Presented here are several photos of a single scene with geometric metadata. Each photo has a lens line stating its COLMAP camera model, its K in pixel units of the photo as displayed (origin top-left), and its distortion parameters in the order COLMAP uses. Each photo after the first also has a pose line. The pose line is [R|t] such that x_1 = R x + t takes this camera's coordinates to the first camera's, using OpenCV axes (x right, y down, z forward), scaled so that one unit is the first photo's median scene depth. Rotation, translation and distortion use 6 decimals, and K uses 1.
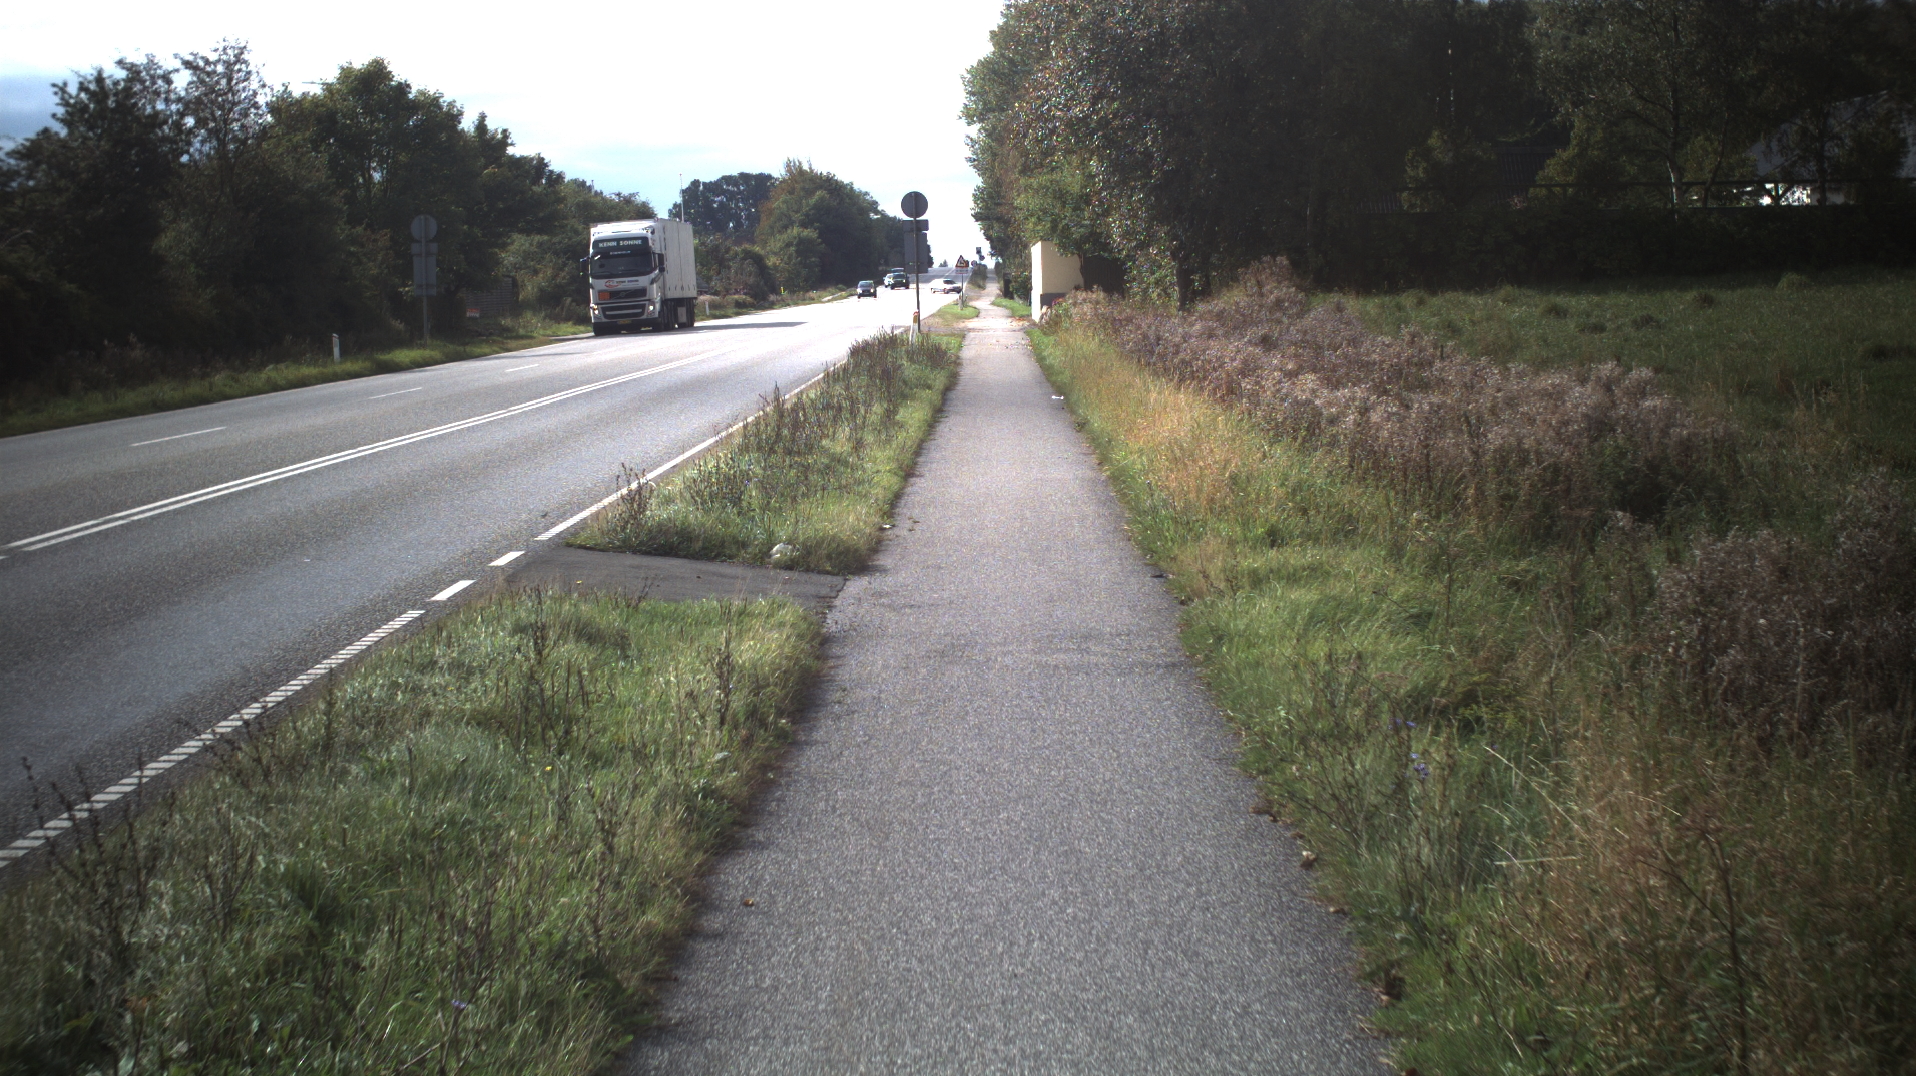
lens RADIAL K [[1672.2, 0, 1000.4], [0, 1672.2, 555.9], [0, 0, 1]] dist [-0.045175, -0.008700]
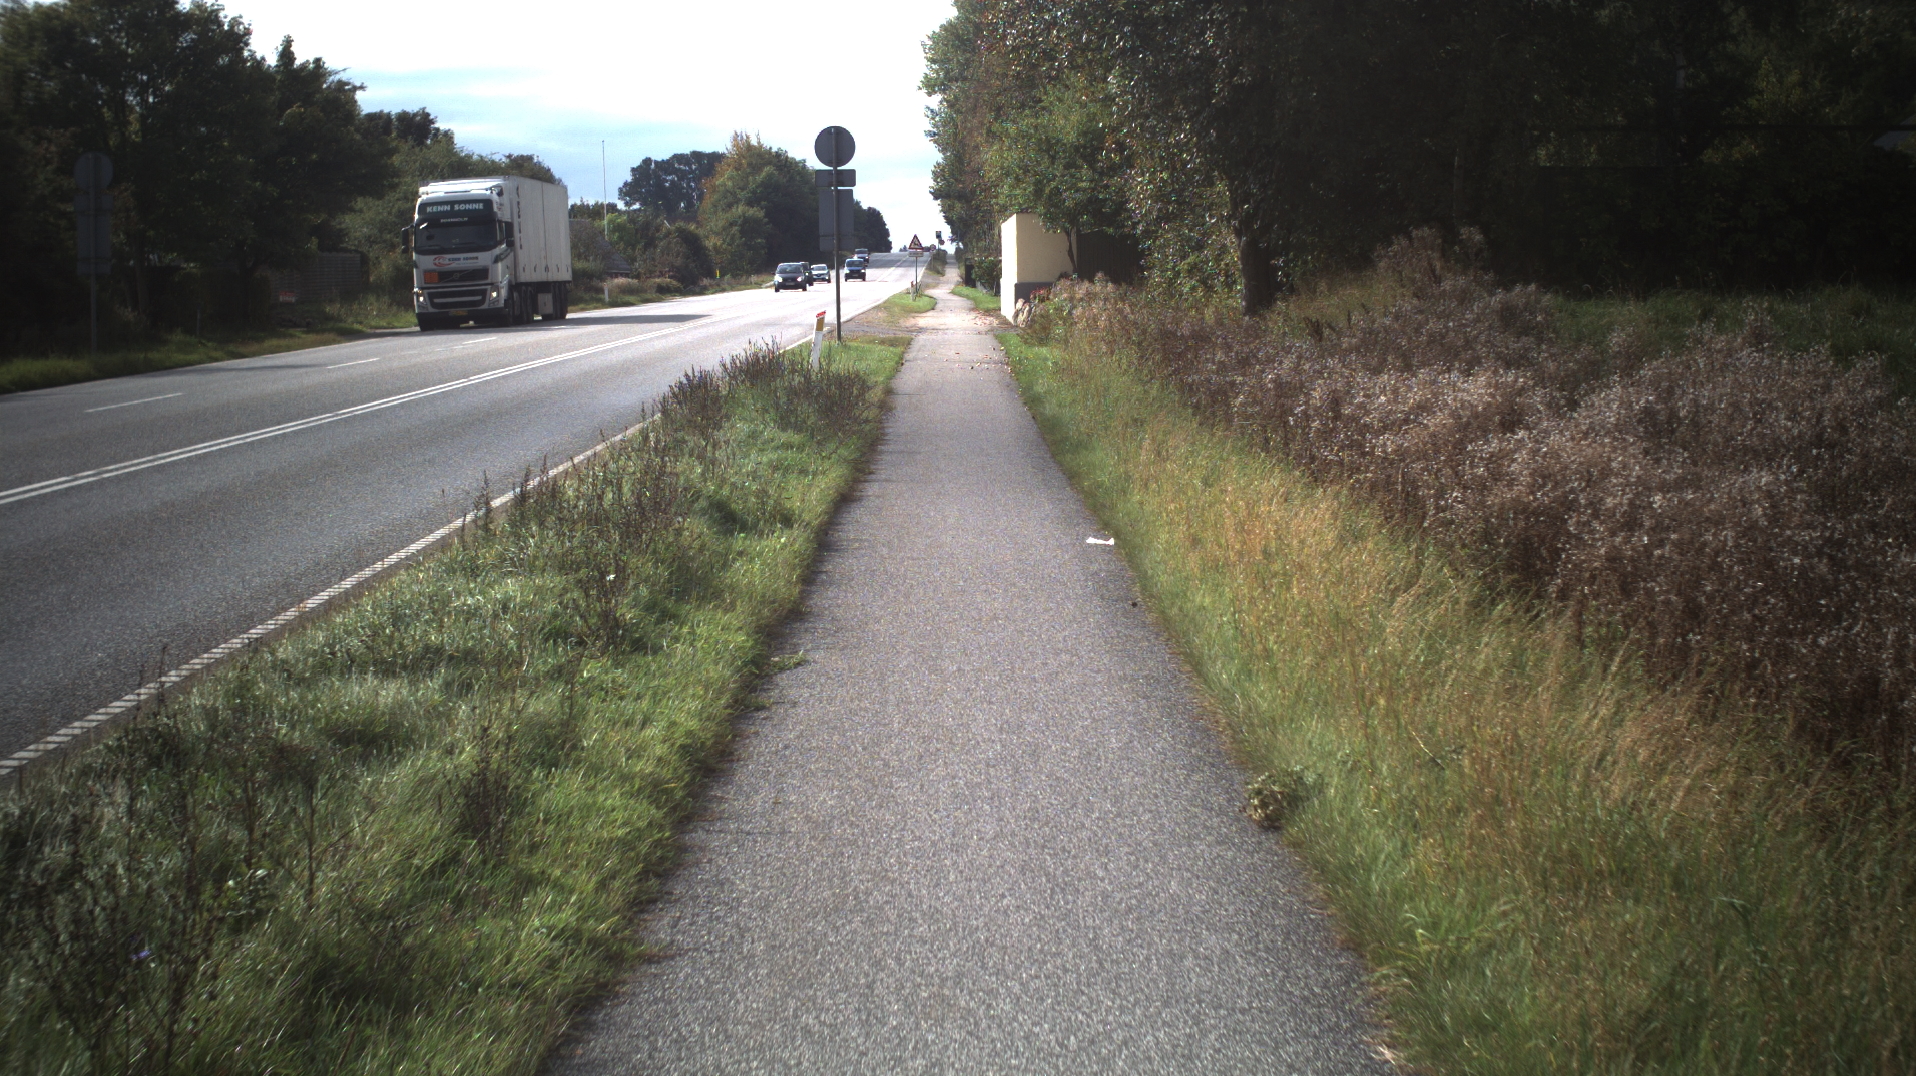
lens RADIAL K [[1673.1, 0, 958.0], [0, 1673.1, 538.0], [0, 0, 1]] dist [-0.058106, 0.012858]
pose [[0.999880, 0.015457, 0.000914, -0.000682], [-0.015455, 0.999877, -0.002622, -0.041760], [-0.000954, 0.002607, 0.999996, 0.259892]]
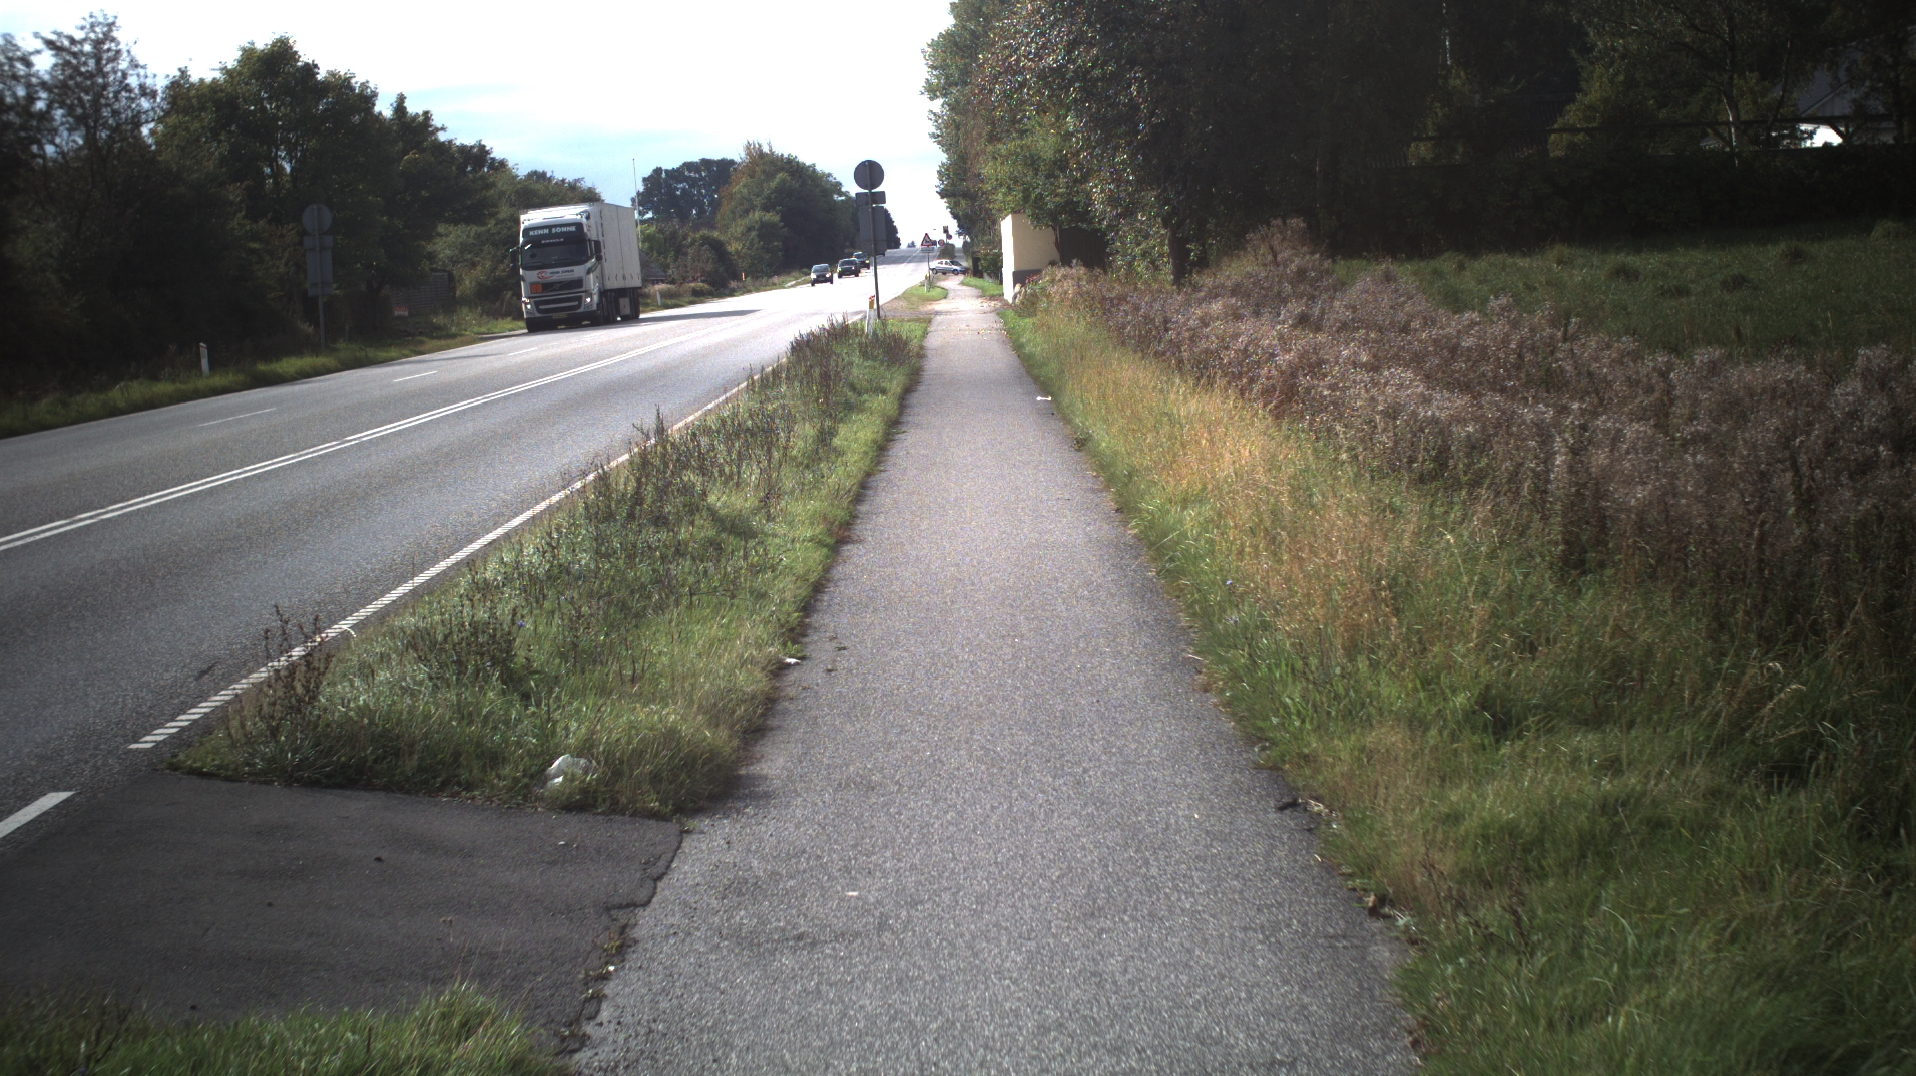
lens RADIAL K [[1673.8, 0, 976.4], [0, 1673.8, 538.4], [0, 0, 1]] dist [-0.052974, 0.005672]
pose [[0.999515, -0.031125, -0.000716, 0.000140], [0.031126, 0.999514, 0.001844, -0.013258], [0.000658, -0.001866, 0.999998, 0.086161]]
